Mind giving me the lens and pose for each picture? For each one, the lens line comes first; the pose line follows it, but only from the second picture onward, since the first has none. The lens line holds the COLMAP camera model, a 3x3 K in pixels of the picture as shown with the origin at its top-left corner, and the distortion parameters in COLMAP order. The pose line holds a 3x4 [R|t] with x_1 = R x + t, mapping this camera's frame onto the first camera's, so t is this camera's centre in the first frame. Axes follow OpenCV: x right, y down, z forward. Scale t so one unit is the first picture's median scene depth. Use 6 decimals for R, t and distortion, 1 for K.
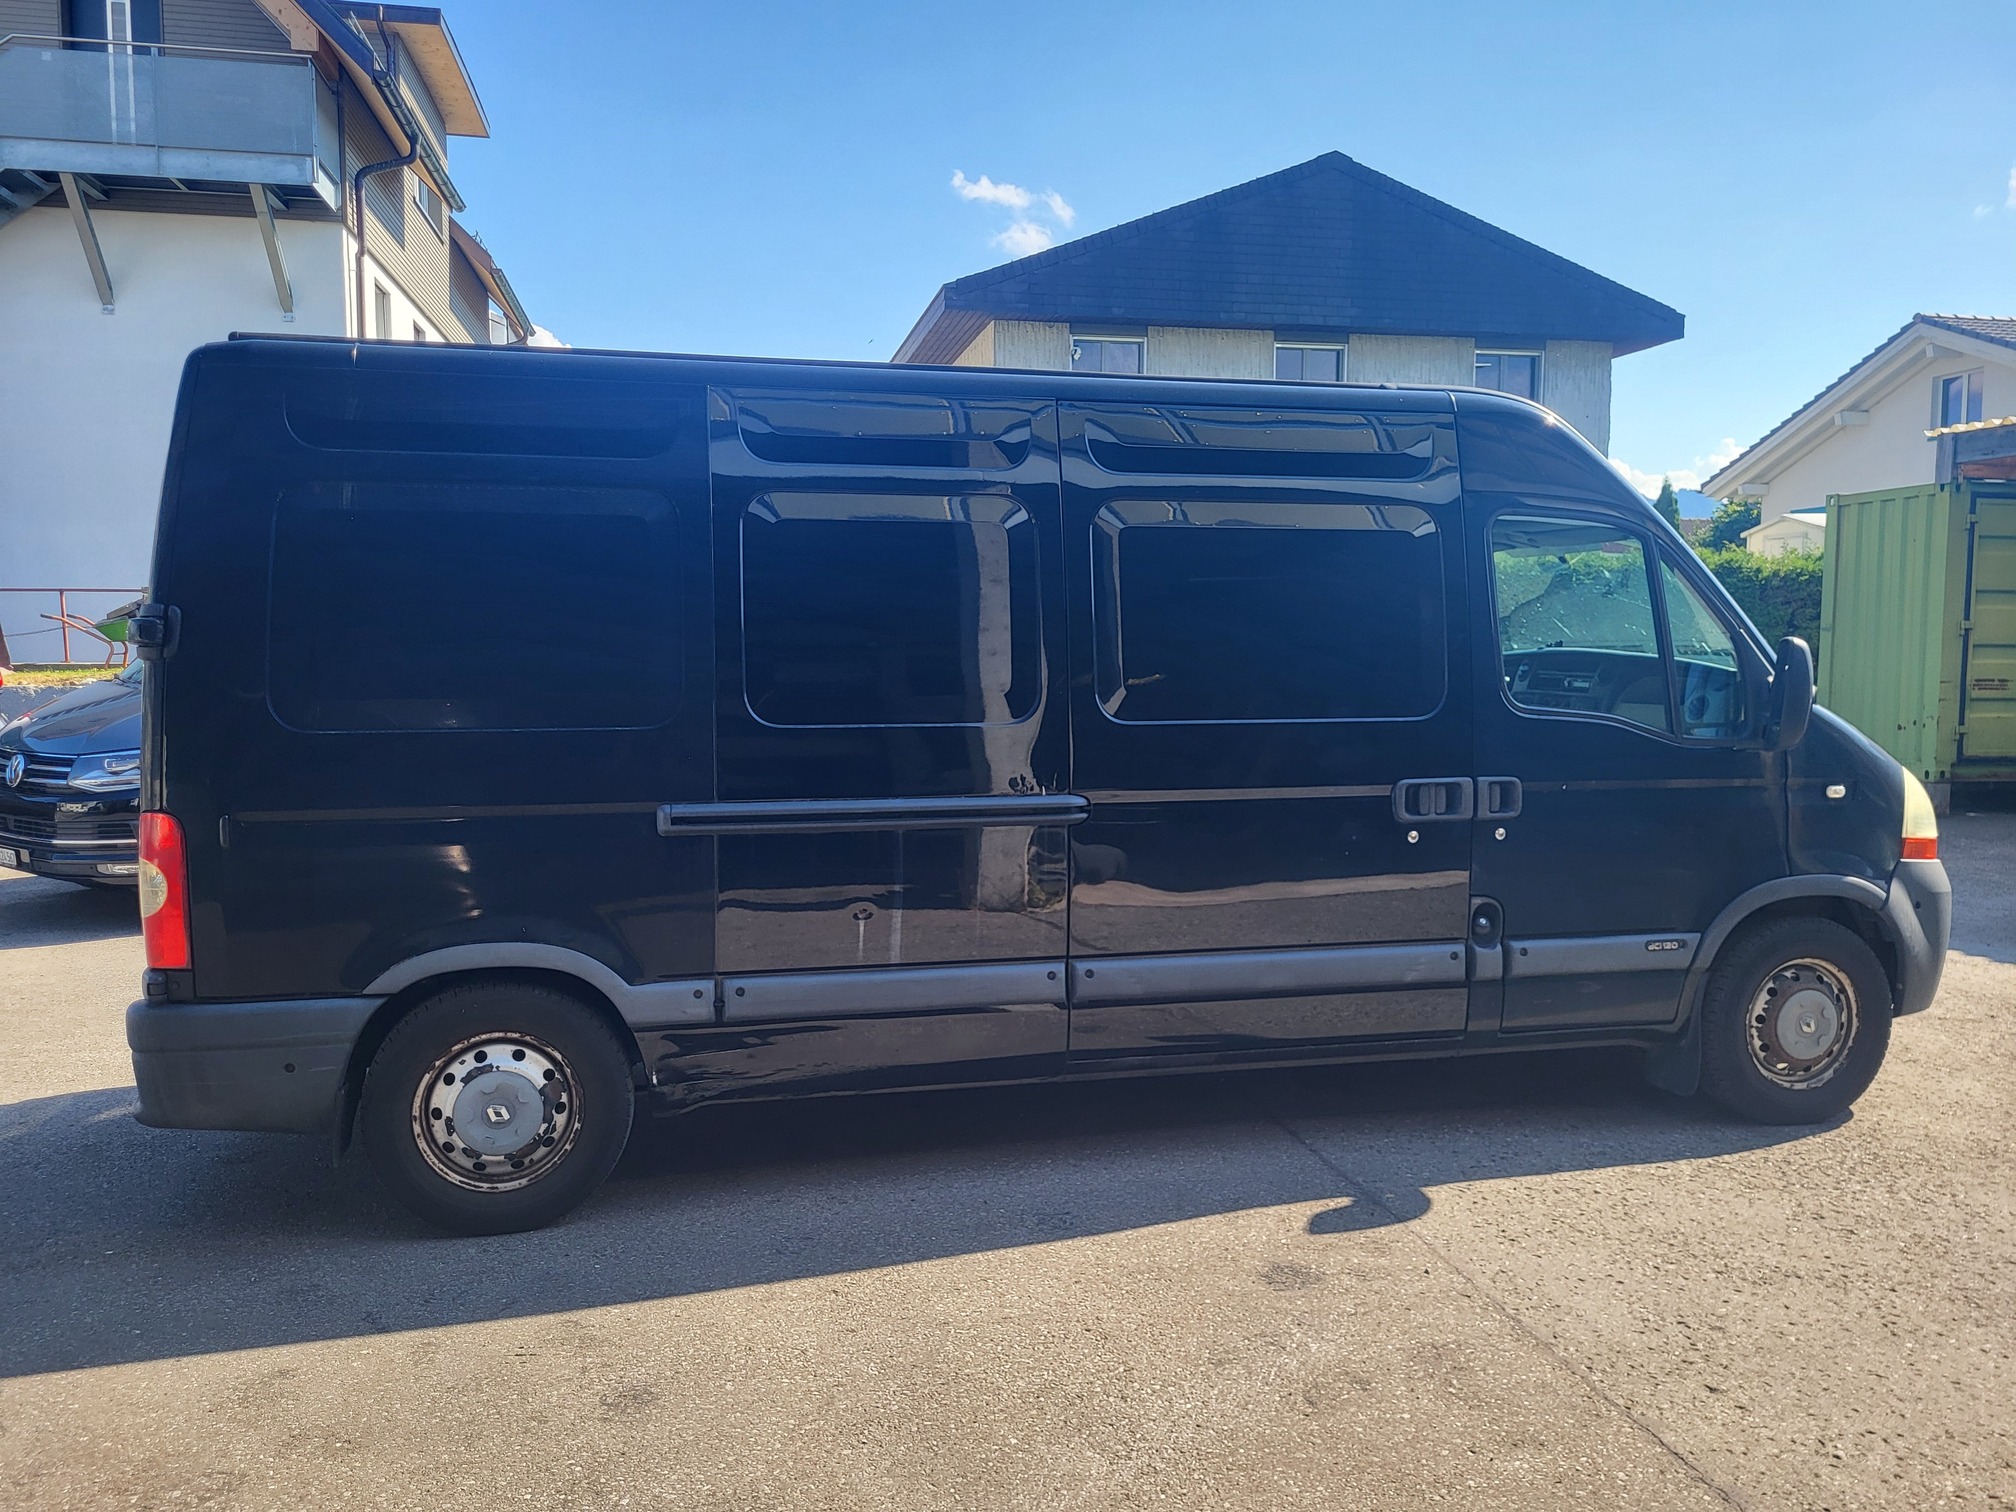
lens RADIAL K [[1546.1, 0, 995.5], [0, 1546.1, 753.2], [0, 0, 1]] dist [0.047631, -0.041879]
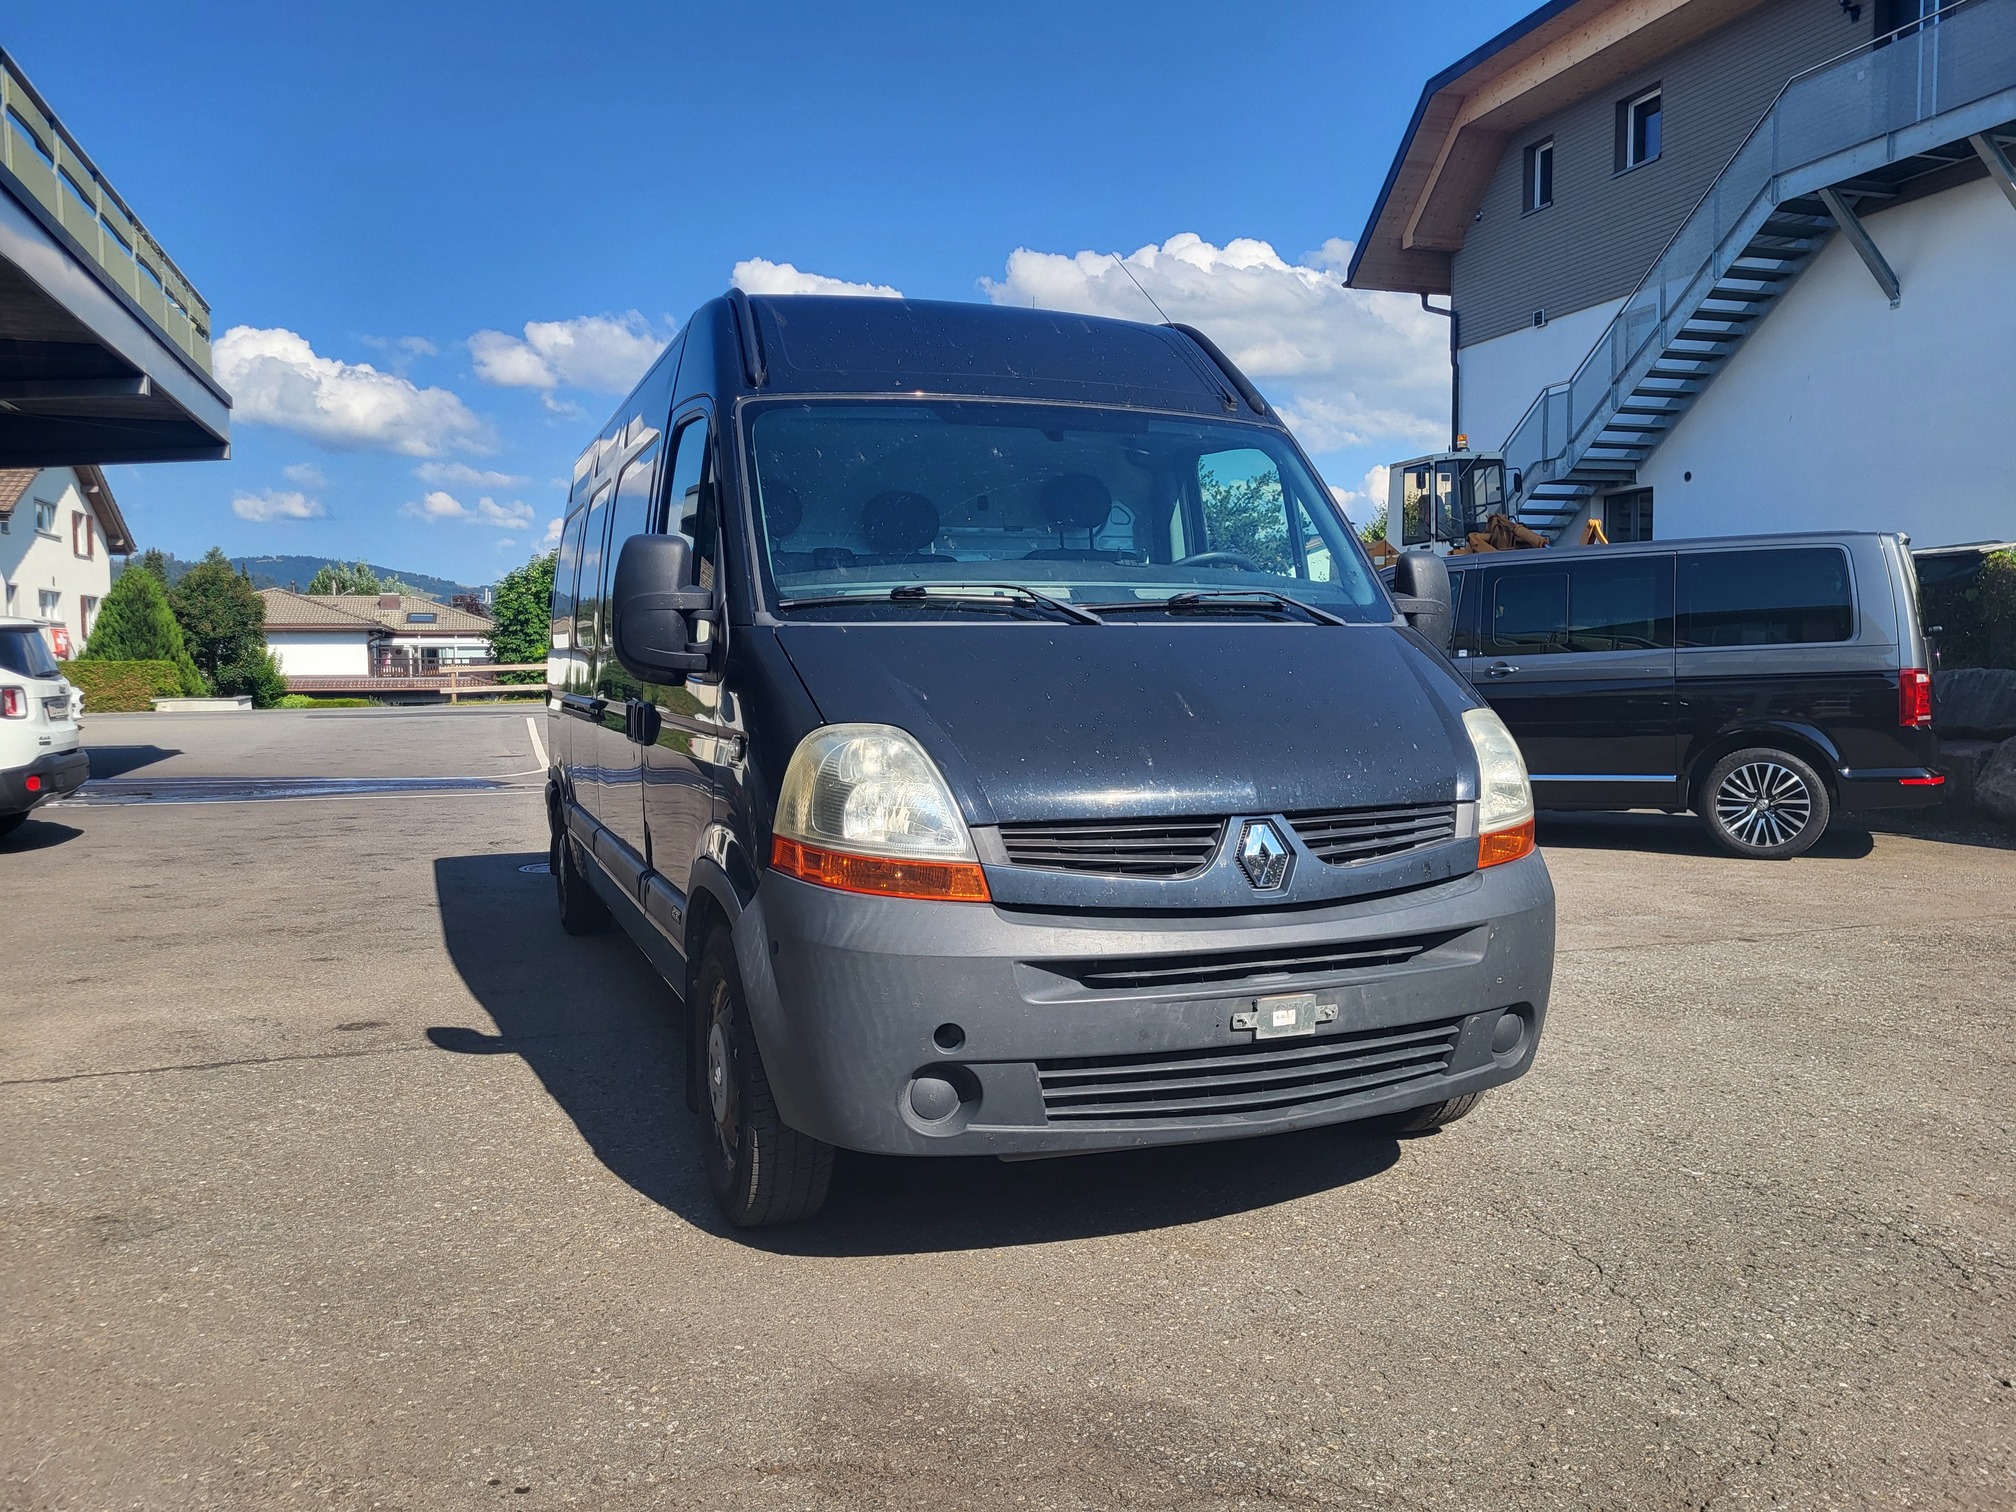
lens RADIAL K [[1515.2, 0, 994.5], [0, 1515.2, 755.0], [0, 0, 1]] dist [0.048631, -0.039052]
pose [[0.133081, 0.061703, -0.989183, 1.374187], [-0.068027, 0.996275, 0.052993, -0.018187], [0.988768, 0.060239, 0.136783, 1.160070]]
